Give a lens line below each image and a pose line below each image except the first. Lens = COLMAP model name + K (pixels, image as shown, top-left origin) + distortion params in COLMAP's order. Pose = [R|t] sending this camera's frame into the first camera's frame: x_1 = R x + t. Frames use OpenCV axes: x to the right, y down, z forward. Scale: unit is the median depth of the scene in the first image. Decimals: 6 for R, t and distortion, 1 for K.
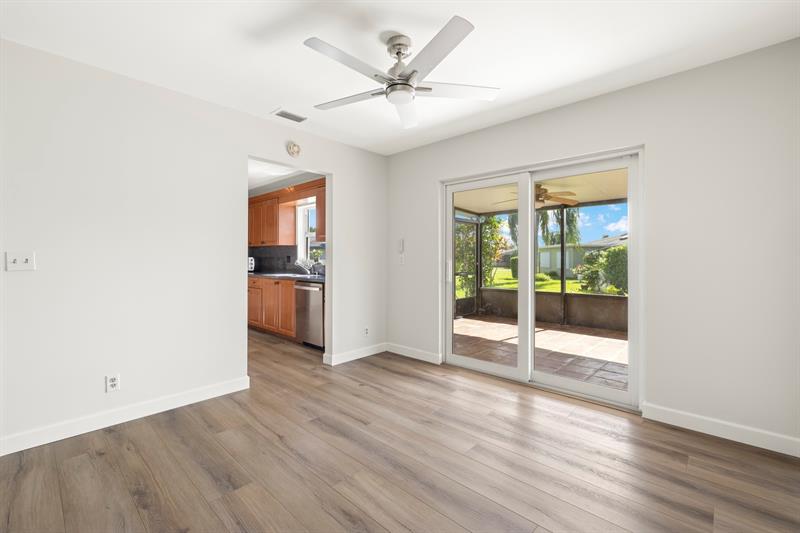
lens RADIAL K [[341.2, 0, 396.0], [0, 341.2, 262.0], [0, 0, 1]] dist [0.001426, 0.000216]
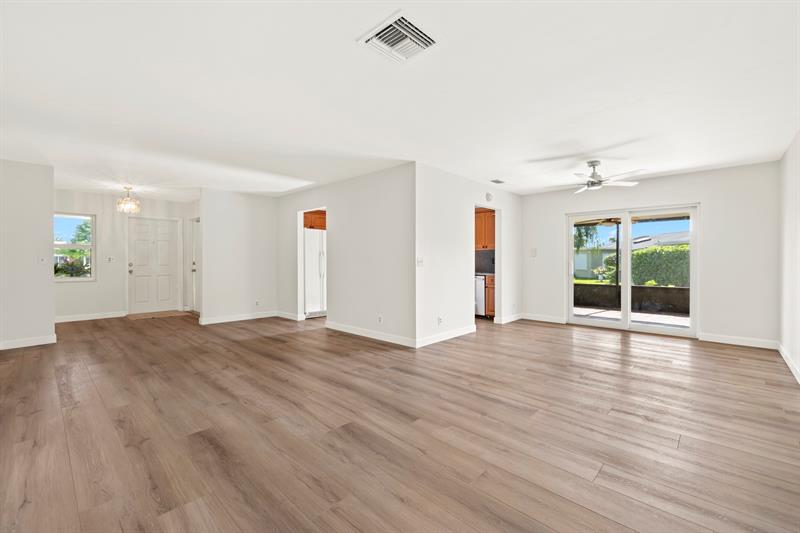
lens RADIAL K [[341.2, 0, 396.0], [0, 341.2, 265.8], [0, 0, 1]] dist [0.001426, 0.000216]
pose [[0.999957, -0.005068, -0.007751, -0.249248], [0.005074, 0.999987, 0.000687, 0.004623], [0.007747, -0.000726, 0.999970, -0.243439]]
